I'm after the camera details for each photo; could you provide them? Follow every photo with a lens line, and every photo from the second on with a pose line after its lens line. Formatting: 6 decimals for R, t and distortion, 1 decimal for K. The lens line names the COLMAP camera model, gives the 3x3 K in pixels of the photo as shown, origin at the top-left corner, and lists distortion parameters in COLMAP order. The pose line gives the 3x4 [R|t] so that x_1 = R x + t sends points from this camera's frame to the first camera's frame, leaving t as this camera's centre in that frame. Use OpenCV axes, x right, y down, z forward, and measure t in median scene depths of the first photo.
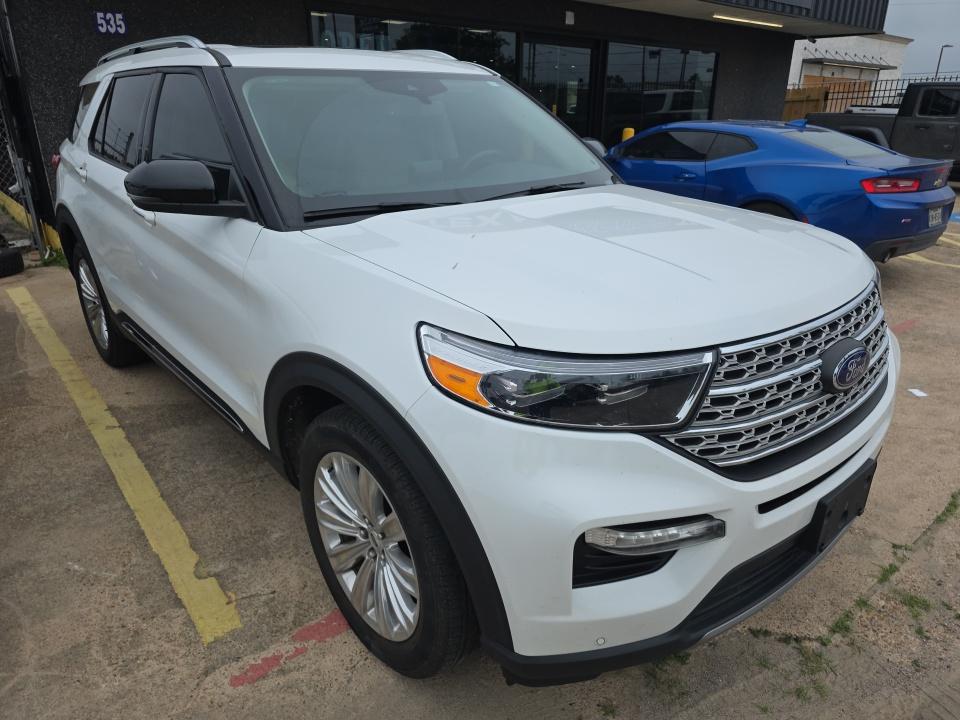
lens RADIAL K [[648.2, 0, 475.2], [0, 648.2, 364.0], [0, 0, 1]] dist [0.041645, -0.035450]
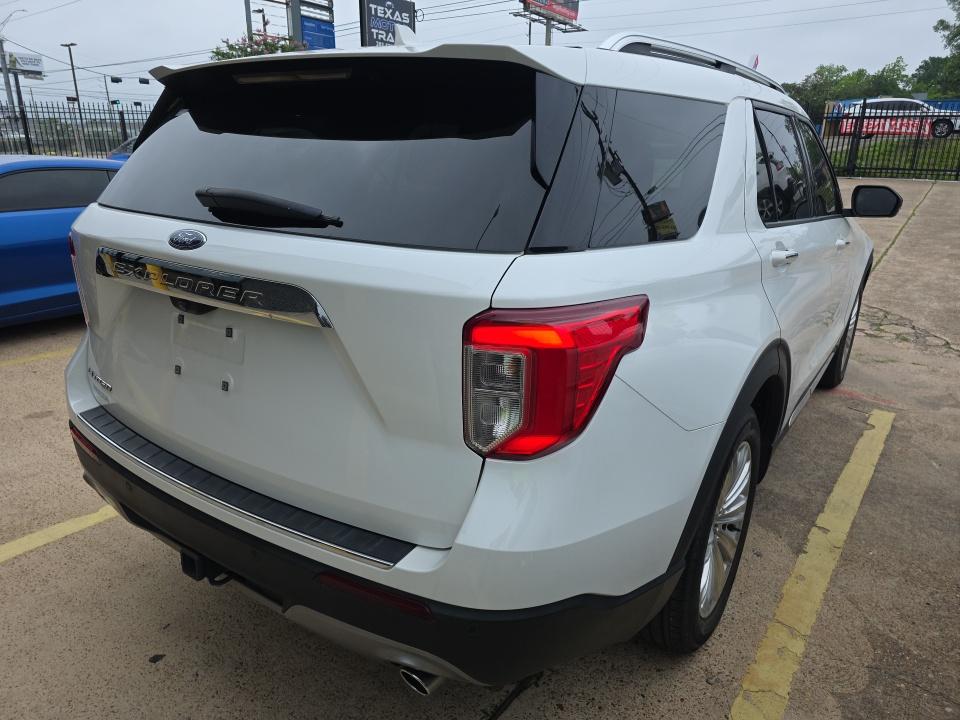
lens RADIAL K [[648.2, 0, 480.0], [0, 648.2, 364.5], [0, 0, 1]] dist [0.041645, -0.035450]
pose [[-0.250019, -0.307374, 0.918157, -1.626211], [0.341800, 0.859204, 0.380712, -0.780689], [-0.905905, 0.409011, -0.109757, 1.984172]]
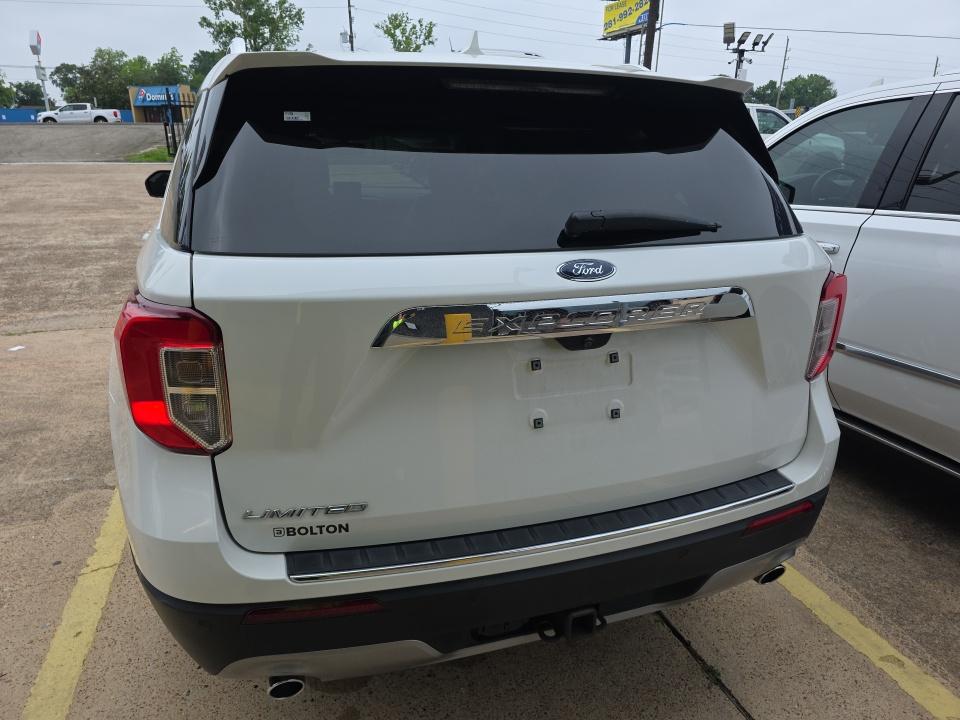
lens RADIAL K [[648.2, 0, 483.5], [0, 648.2, 358.0], [0, 0, 1]] dist [0.041645, -0.035450]
pose [[-0.928272, -0.121437, 0.351518, -1.129782], [0.131819, 0.776388, 0.616316, -1.014372], [-0.347758, 0.618446, -0.704691, 2.532619]]
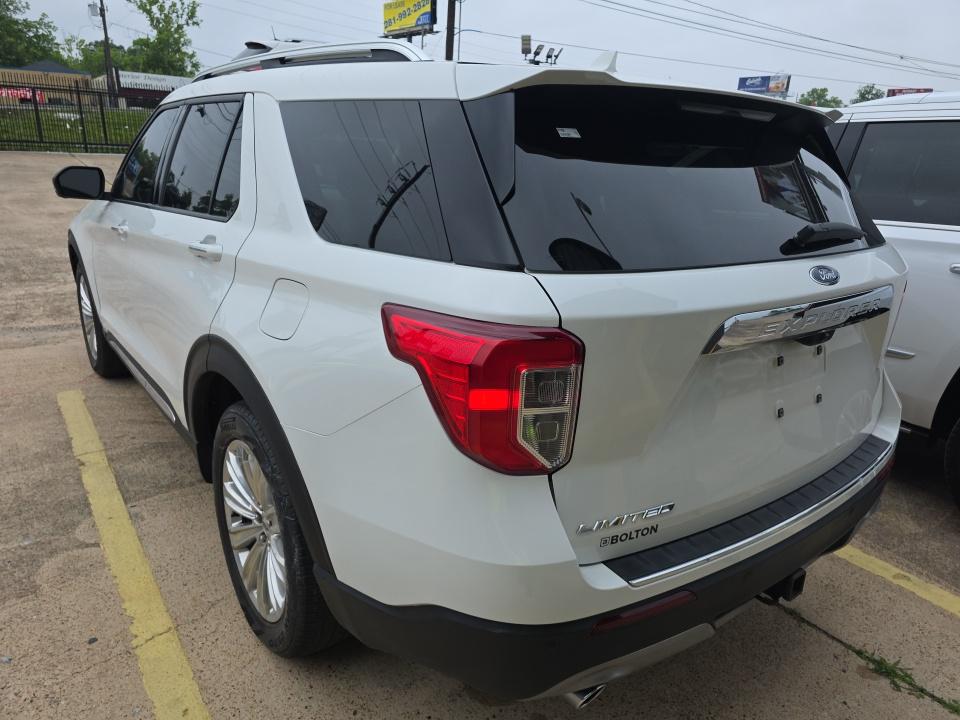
lens RADIAL K [[648.2, 0, 487.2], [0, 648.2, 359.0], [0, 0, 1]] dist [0.041645, -0.035450]
pose [[-0.997704, -0.054306, 0.040459, -0.714088], [-0.015928, 0.768857, 0.639223, -1.061495], [-0.065821, 0.637111, -0.767957, 2.631374]]
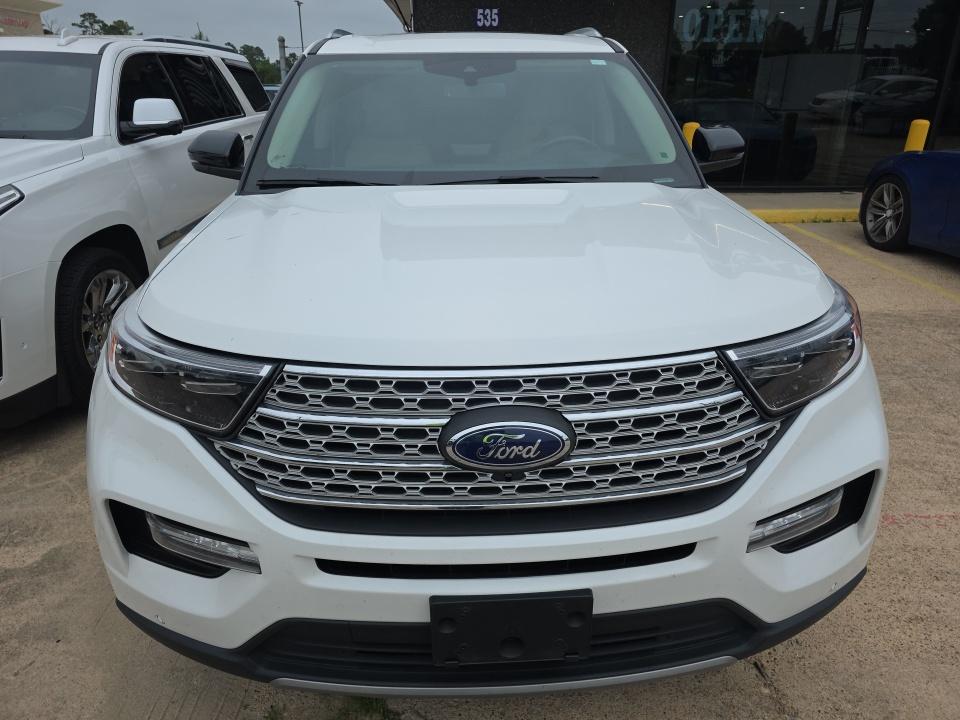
lens RADIAL K [[648.2, 0, 483.3], [0, 648.2, 358.5], [0, 0, 1]] dist [0.041645, -0.035450]
pose [[0.788453, 0.232357, -0.569519, 0.641557], [-0.224458, 0.970743, 0.085308, -0.098433], [0.572678, 0.060571, 0.817540, 0.262379]]
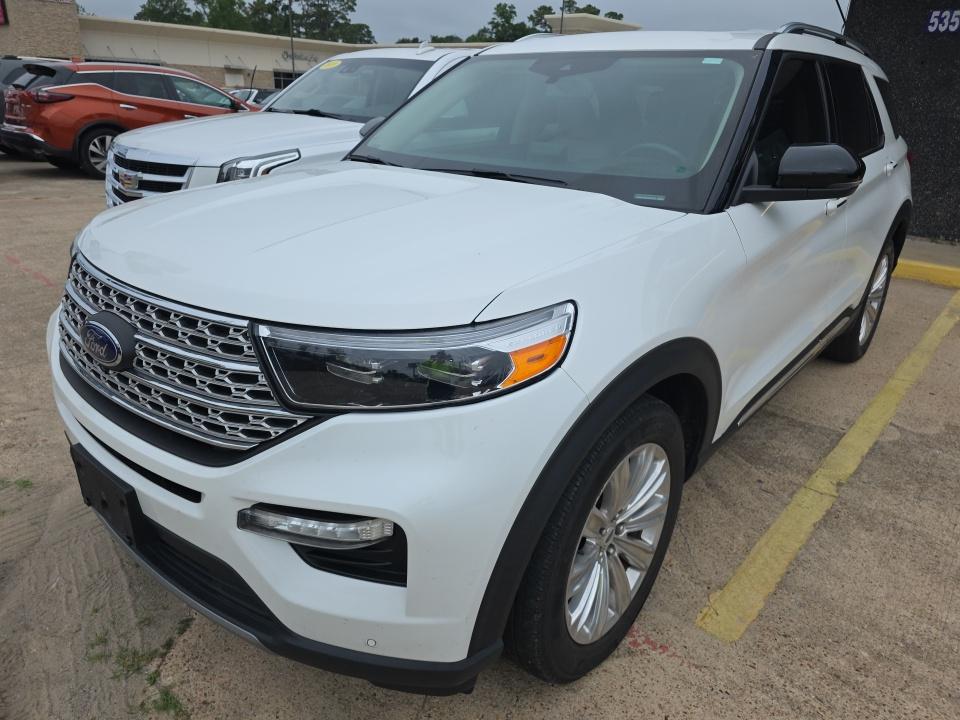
lens RADIAL K [[648.2, 0, 482.2], [0, 648.2, 358.8], [0, 0, 1]] dist [0.041645, -0.035450]
pose [[0.155046, 0.372804, -0.914865, 1.021949], [-0.398673, 0.870919, 0.287332, -0.306248], [0.903892, 0.320182, 0.283659, 0.834847]]
